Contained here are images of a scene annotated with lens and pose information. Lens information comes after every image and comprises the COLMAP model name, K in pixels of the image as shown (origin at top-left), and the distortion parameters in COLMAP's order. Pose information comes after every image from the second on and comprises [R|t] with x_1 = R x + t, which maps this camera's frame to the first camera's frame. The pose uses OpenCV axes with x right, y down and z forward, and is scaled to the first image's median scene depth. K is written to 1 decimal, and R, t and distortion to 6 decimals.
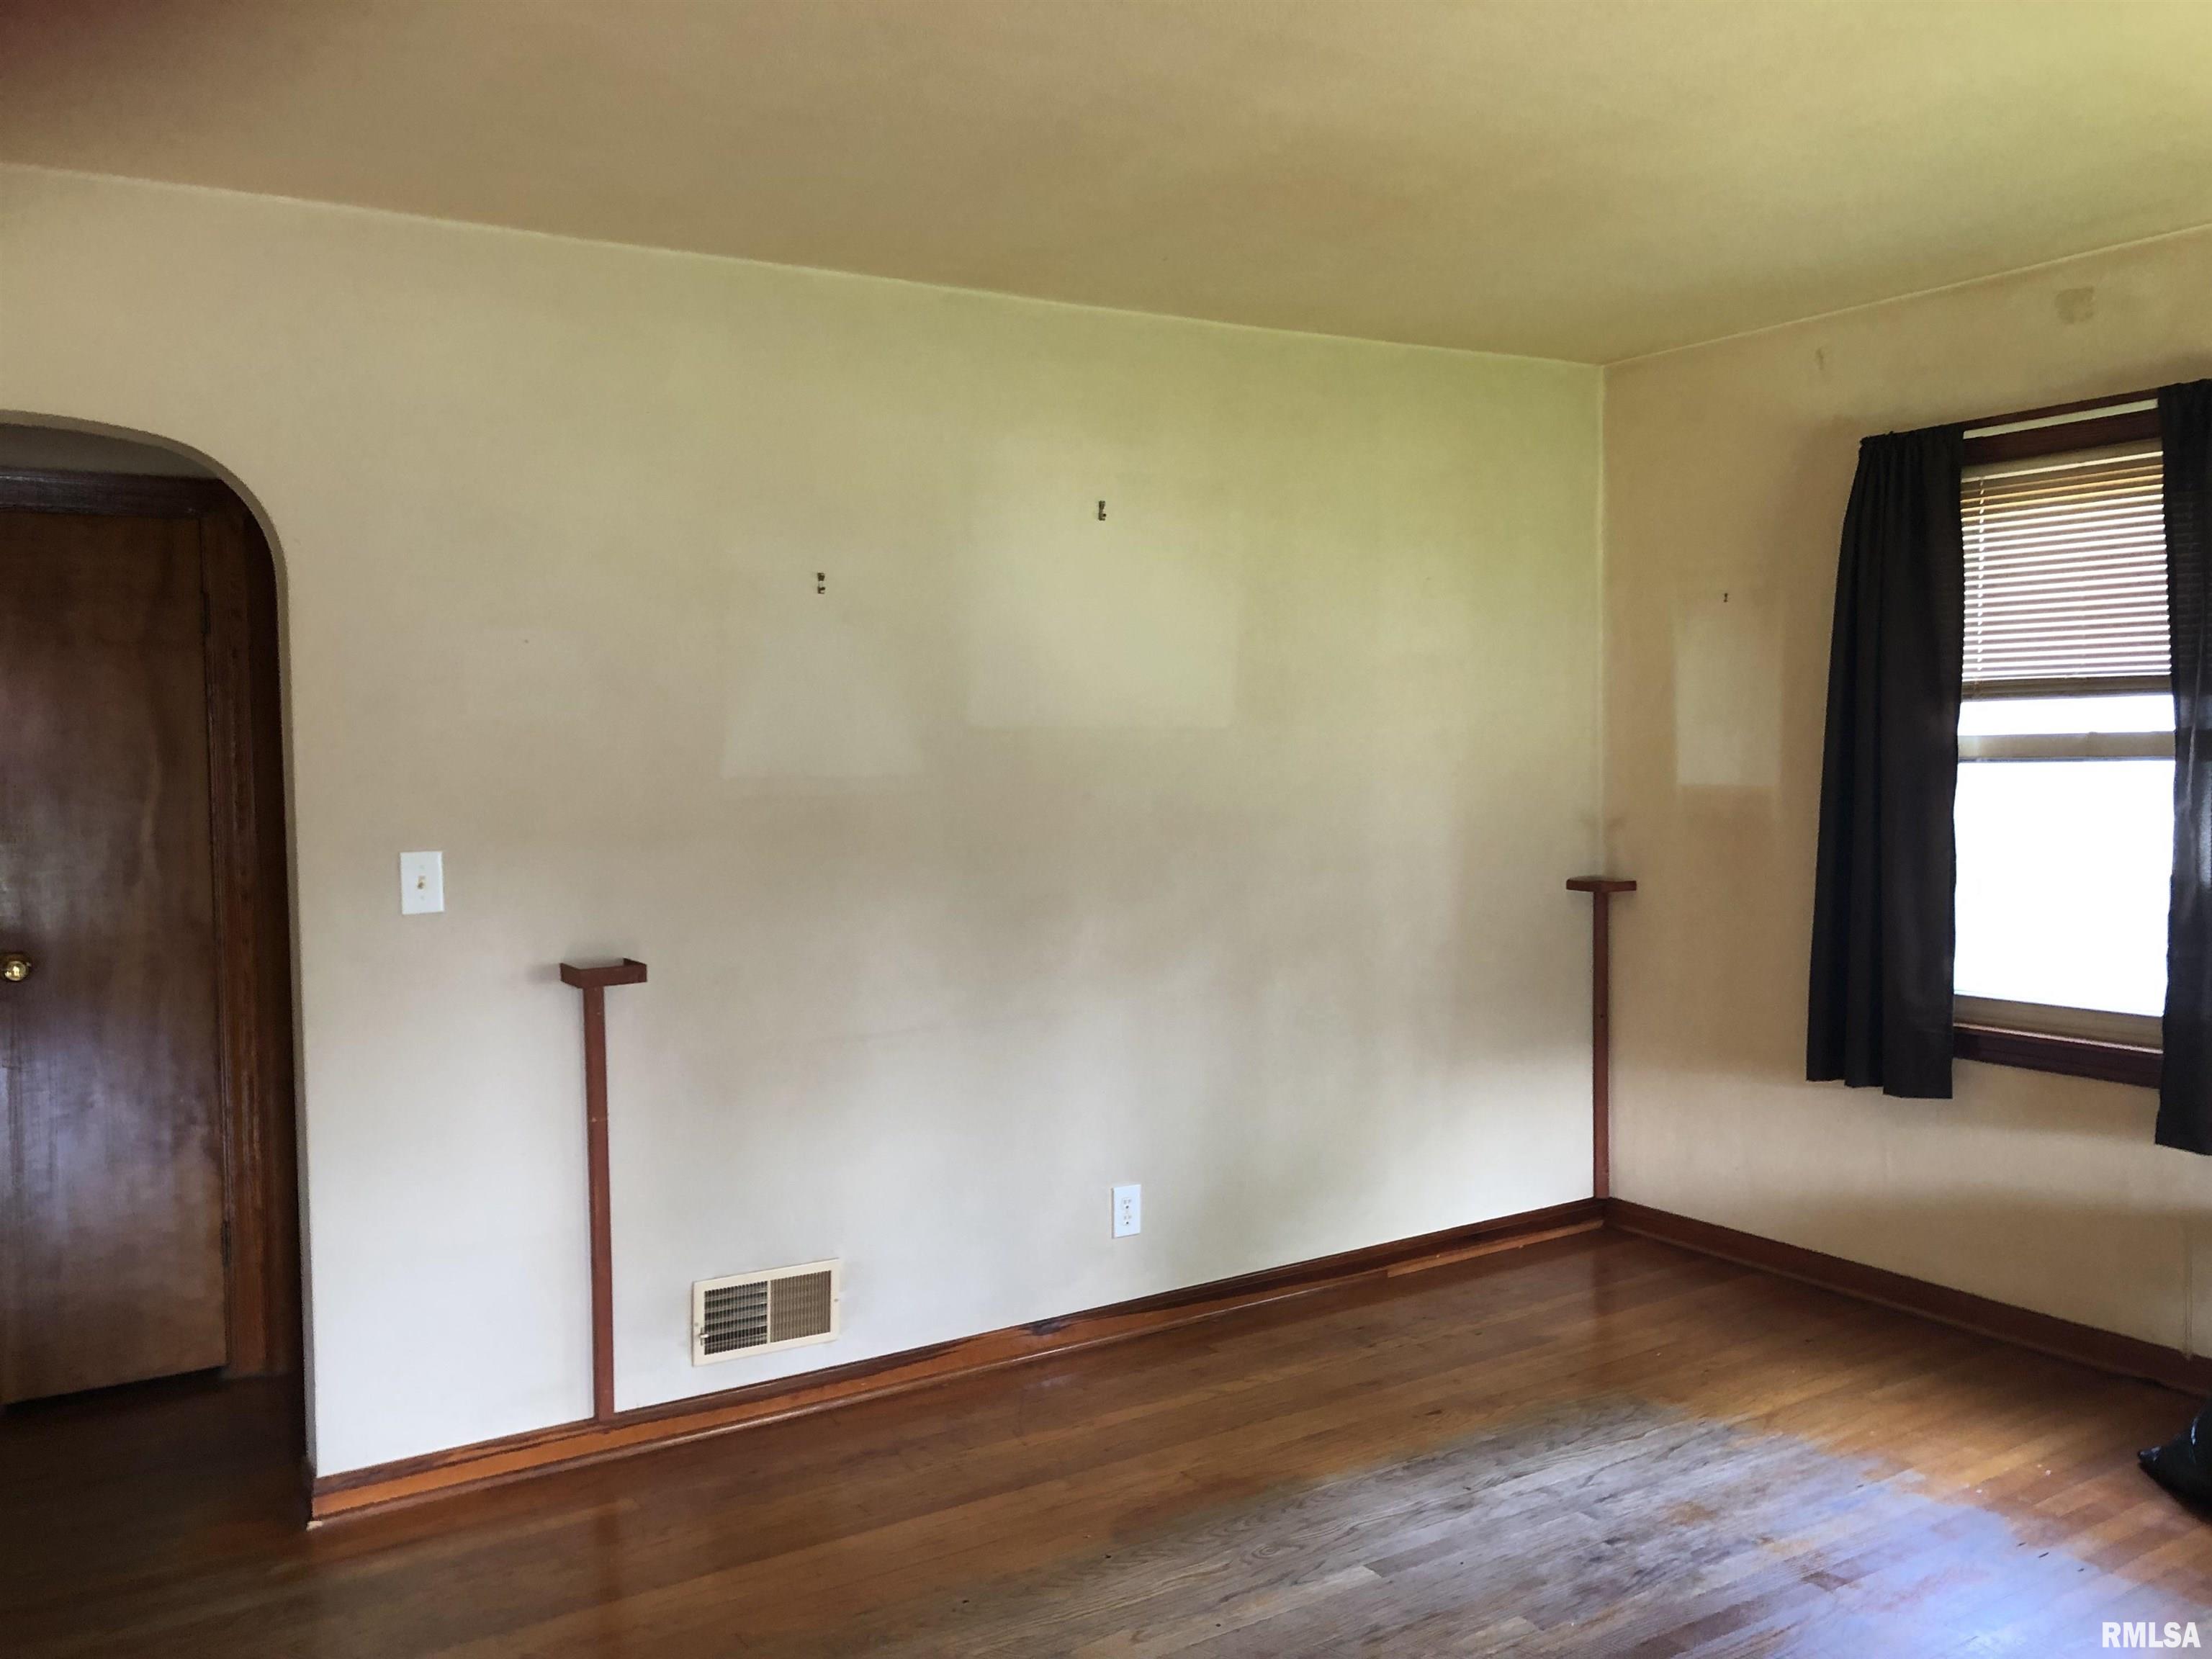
lens RADIAL K [[1828.2, 0, 1105.9], [0, 1828.2, 801.8], [0, 0, 1]] dist [0.066990, -0.077903]
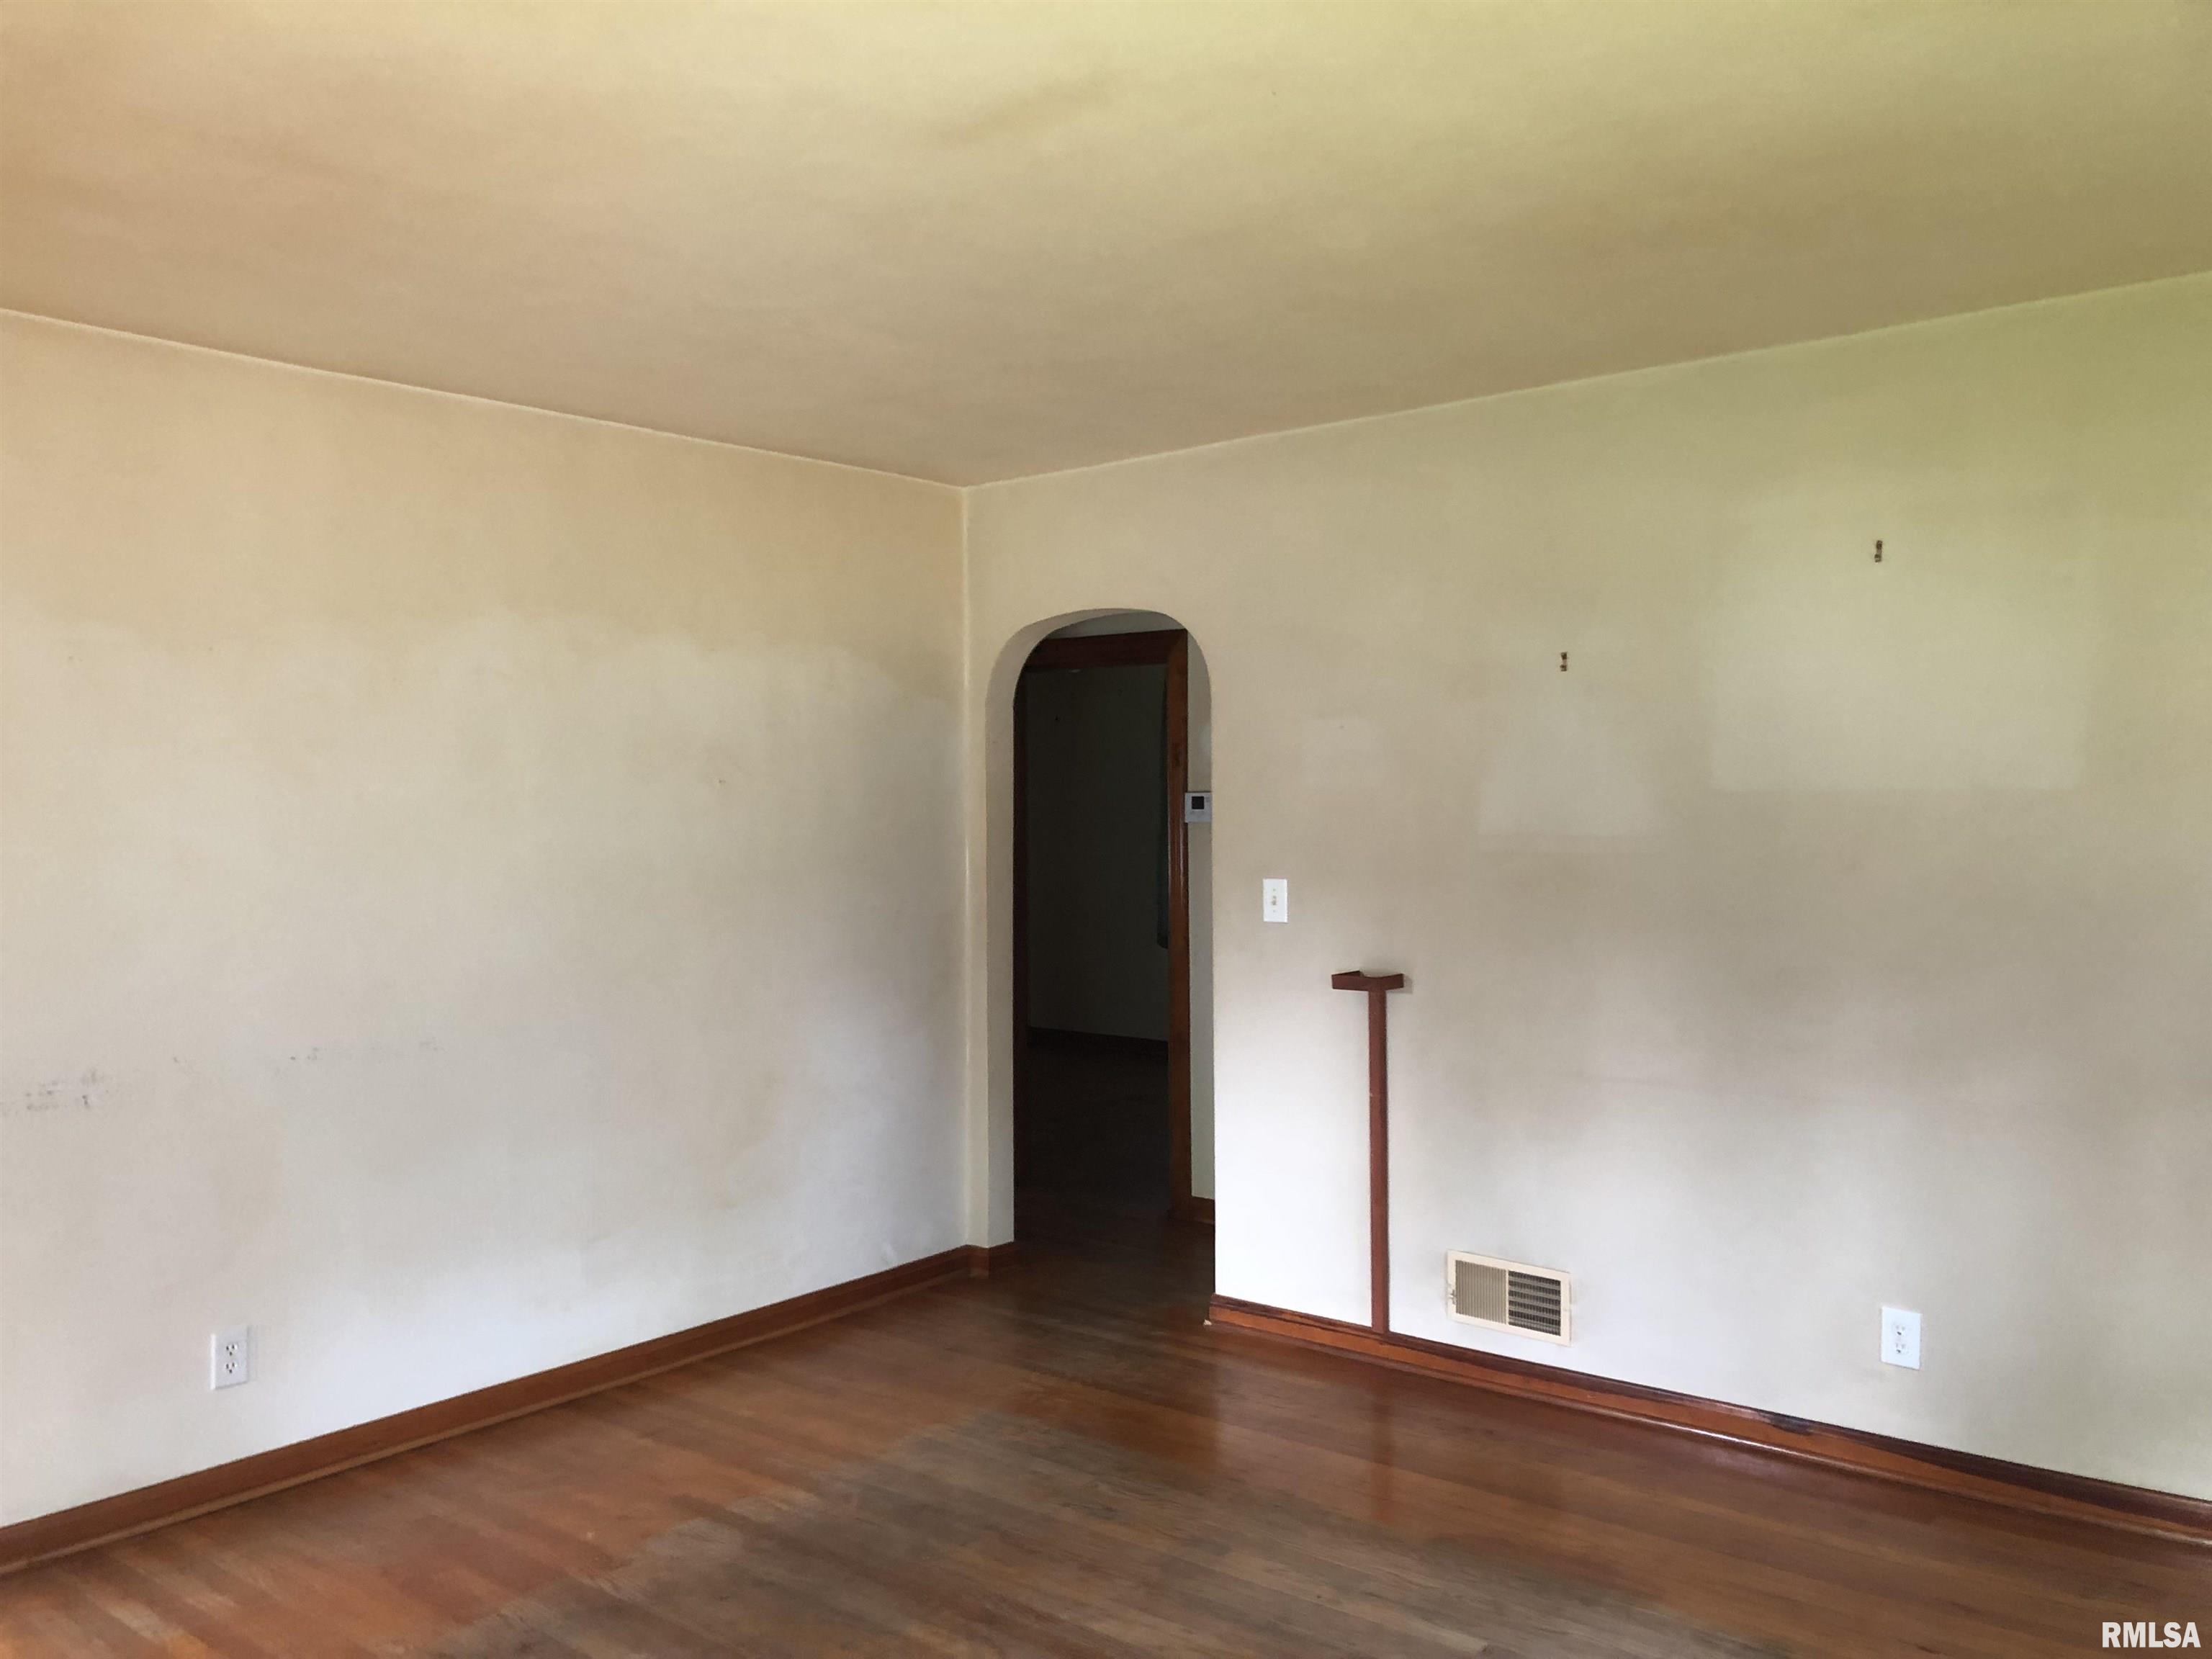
lens RADIAL K [[1828.2, 0, 1105.9], [0, 1828.2, 801.8], [0, 0, 1]] dist [0.066990, -0.077903]
pose [[0.300915, 0.011693, -0.953579, 0.831651], [-0.031788, 0.999492, 0.002225, -0.027718], [0.953121, 0.029642, 0.301134, 0.400186]]
